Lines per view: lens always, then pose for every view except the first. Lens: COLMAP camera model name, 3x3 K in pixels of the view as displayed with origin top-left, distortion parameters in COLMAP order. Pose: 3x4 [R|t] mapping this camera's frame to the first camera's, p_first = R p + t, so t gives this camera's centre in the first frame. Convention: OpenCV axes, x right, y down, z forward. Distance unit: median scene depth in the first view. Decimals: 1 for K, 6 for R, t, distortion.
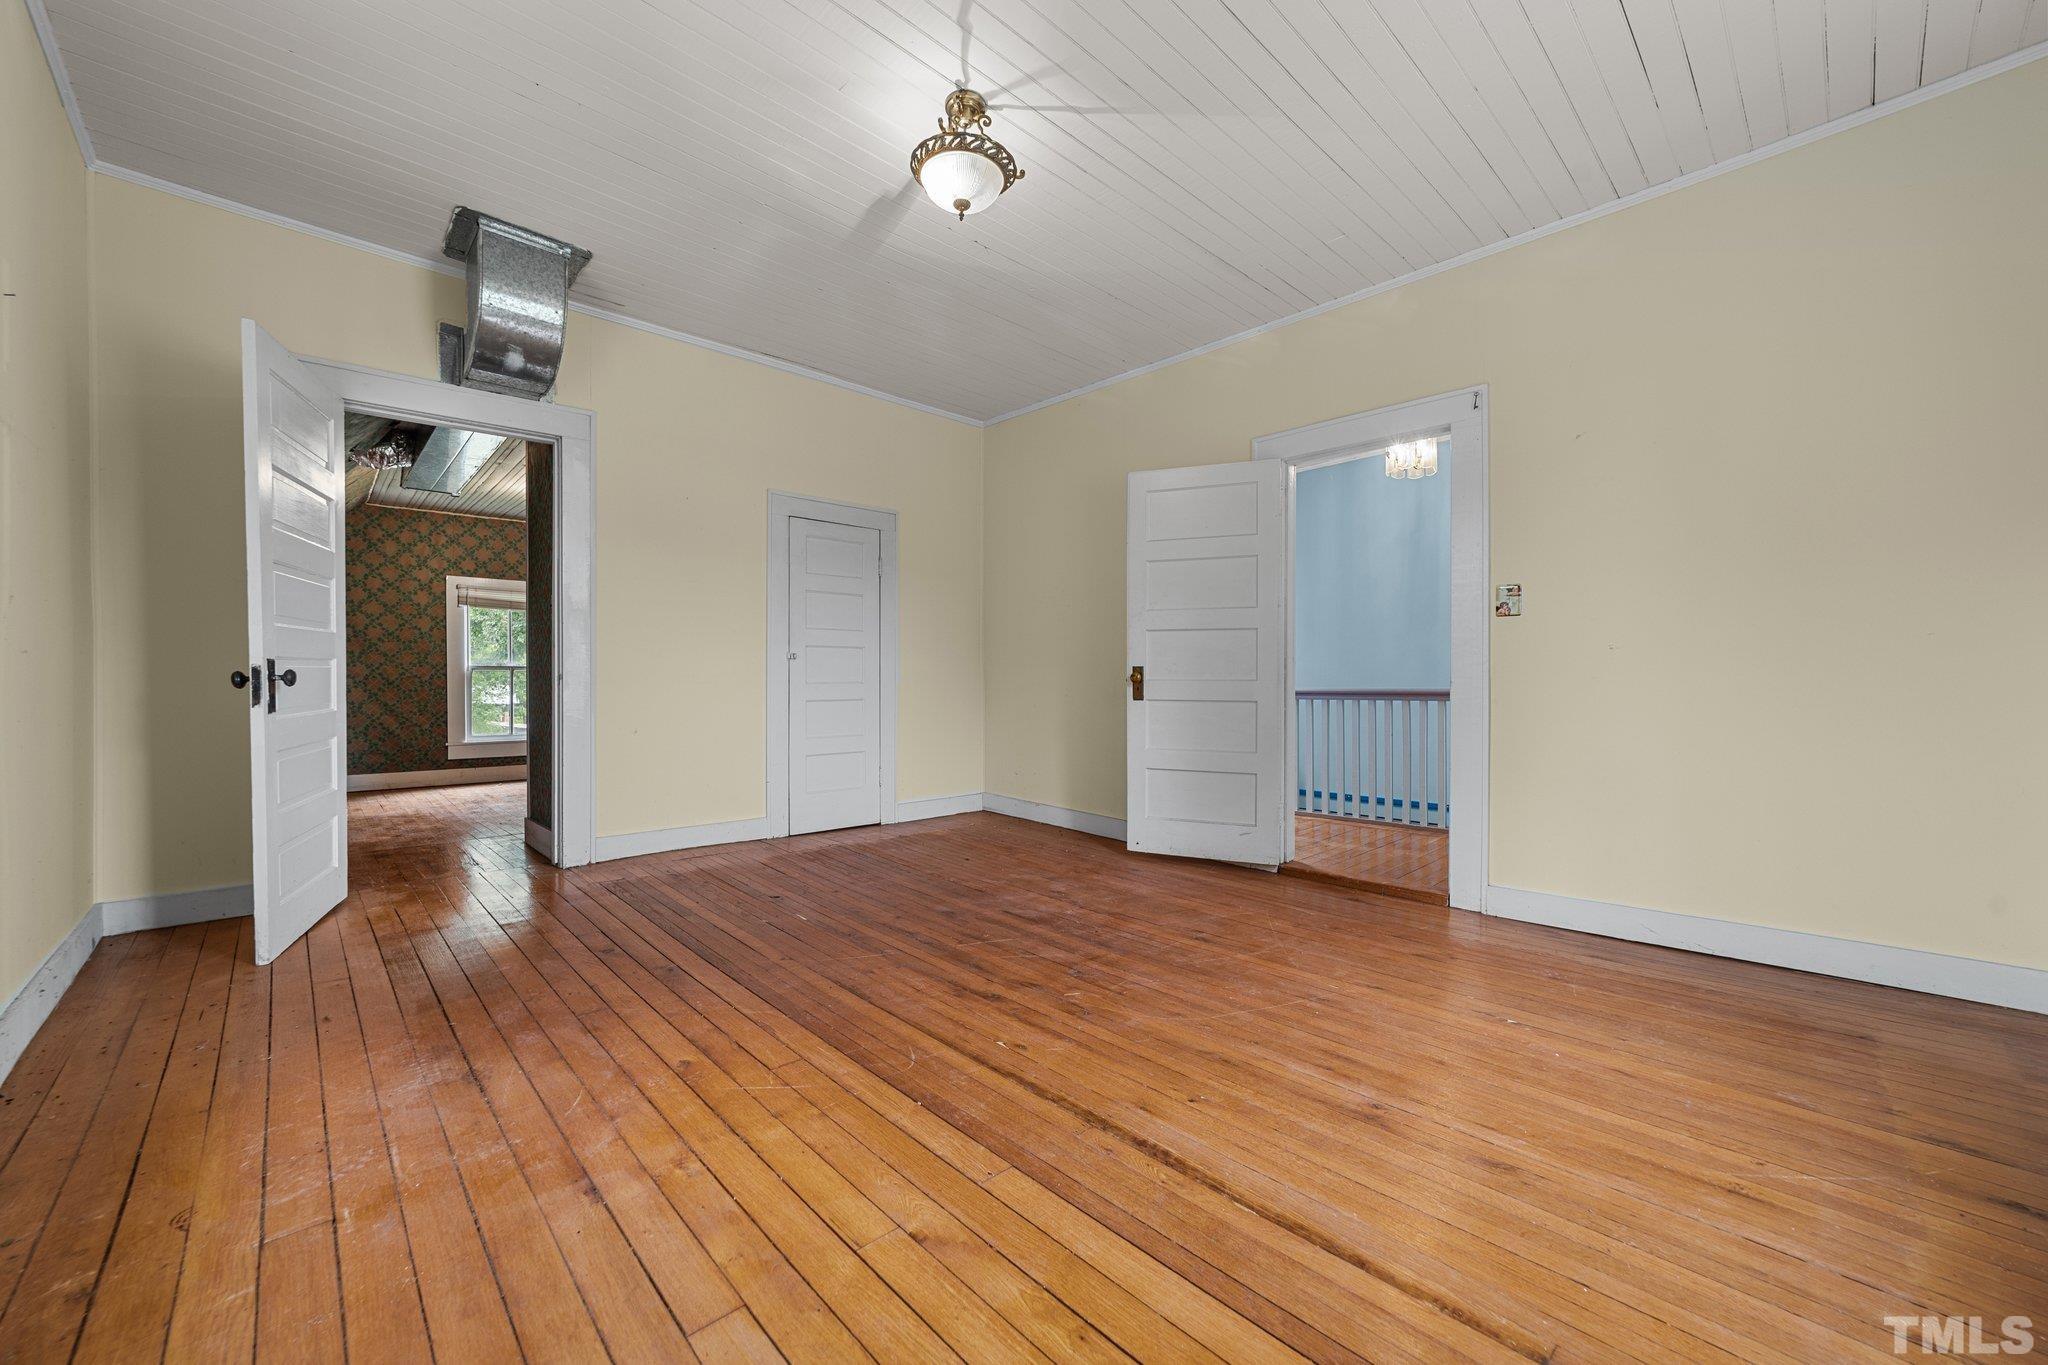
lens RADIAL K [[789.9, 0, 1018.6], [0, 789.9, 682.5], [0, 0, 1]] dist [-0.015526, 0.004933]
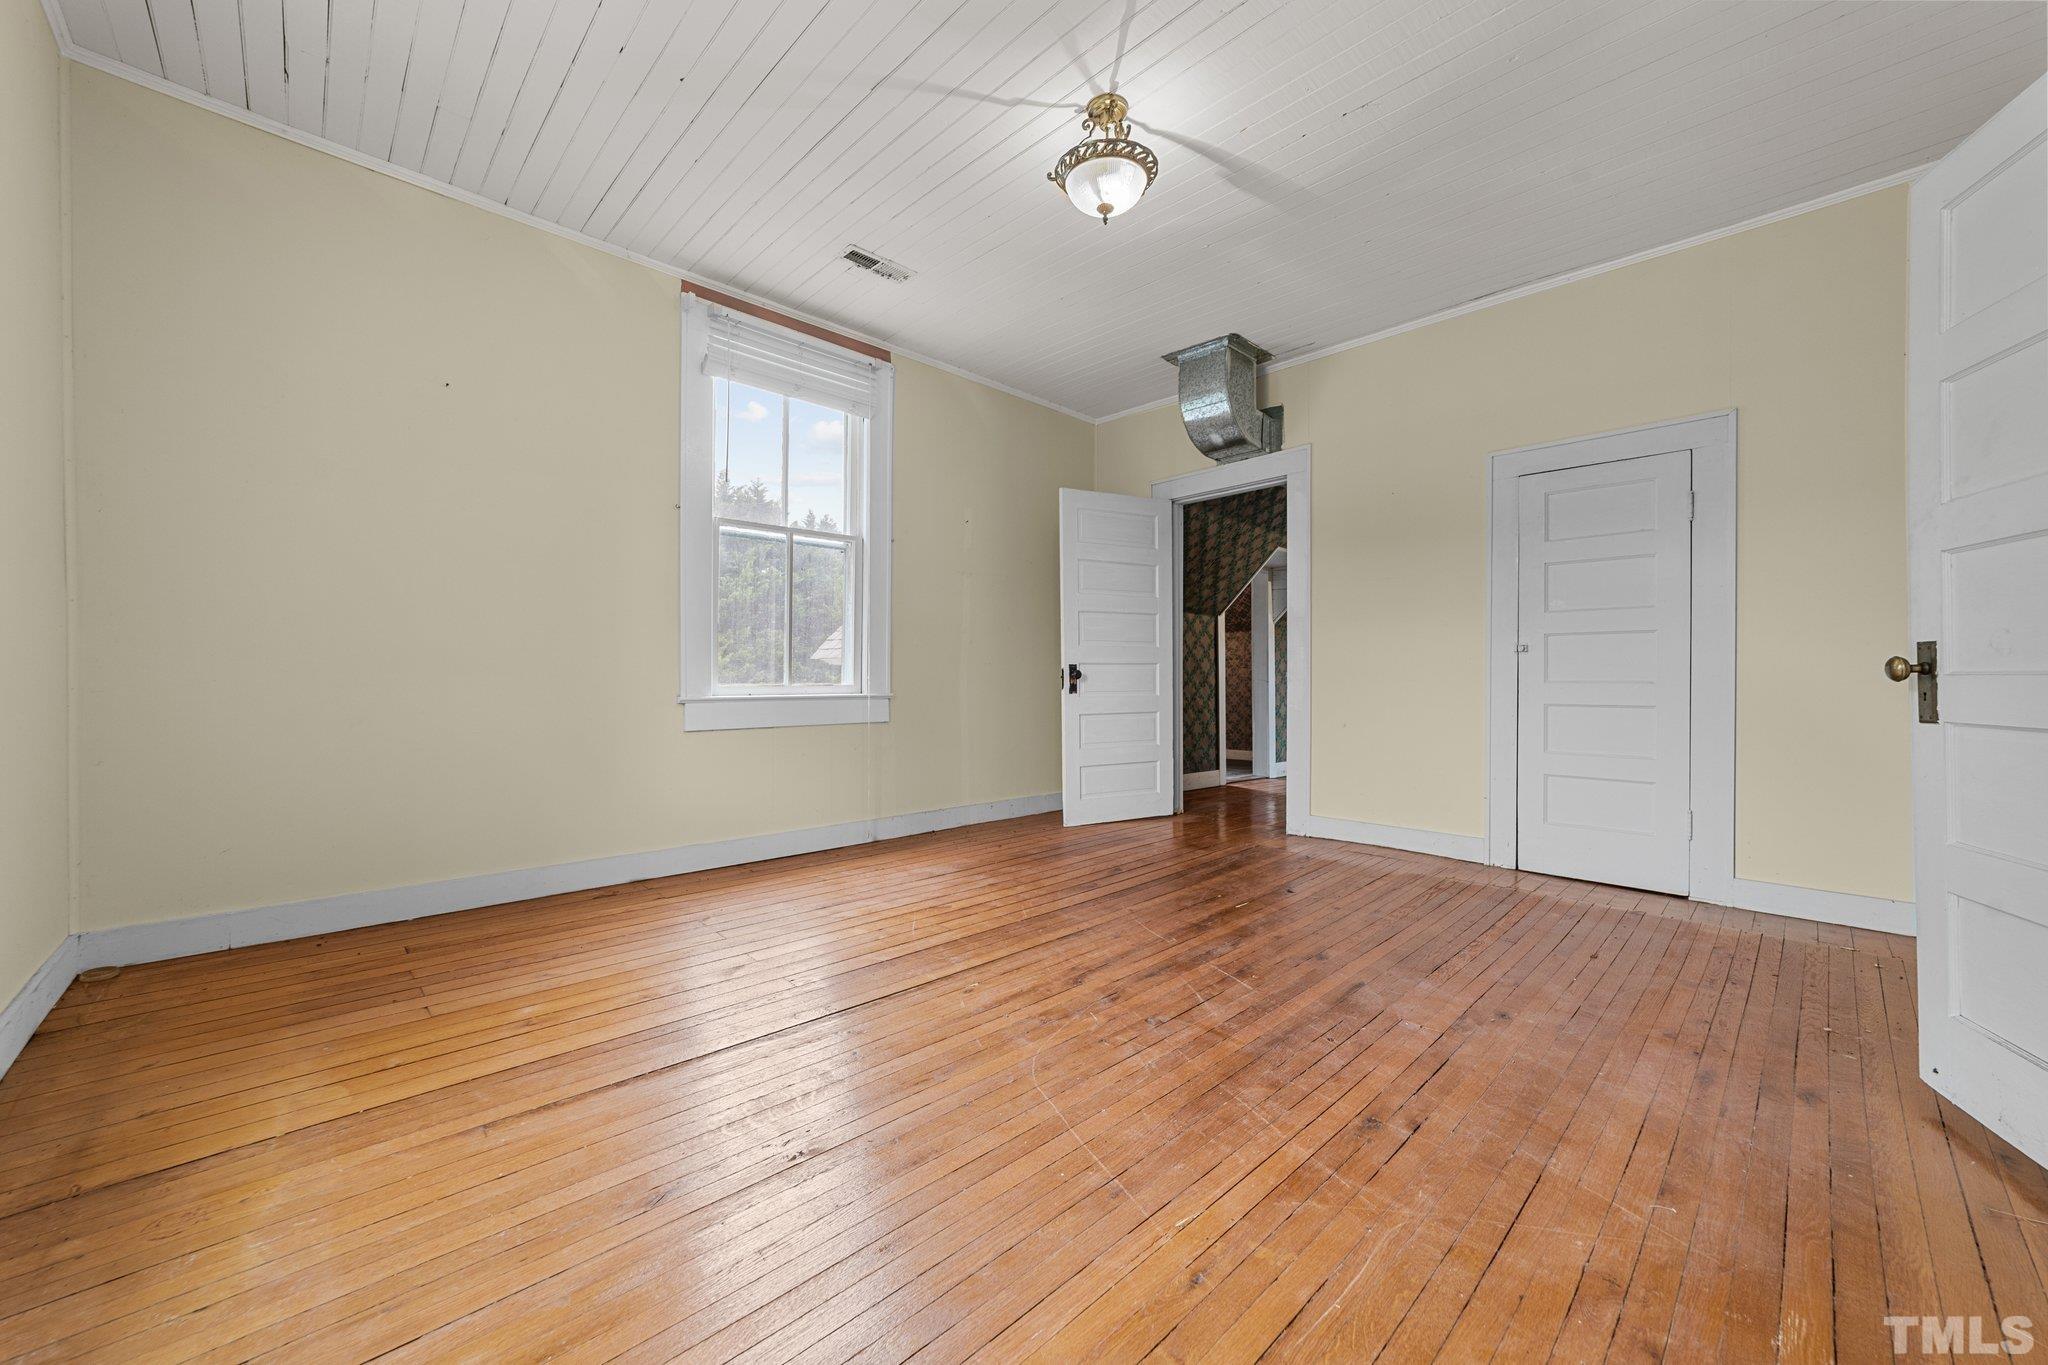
lens RADIAL K [[789.9, 0, 1013.2], [0, 789.9, 683.8], [0, 0, 1]] dist [-0.015526, 0.004933]
pose [[0.003392, 0.004676, -0.999983, 0.943720], [-0.009317, 0.999946, 0.004645, 0.007773], [0.999951, 0.009301, 0.003435, 0.871322]]
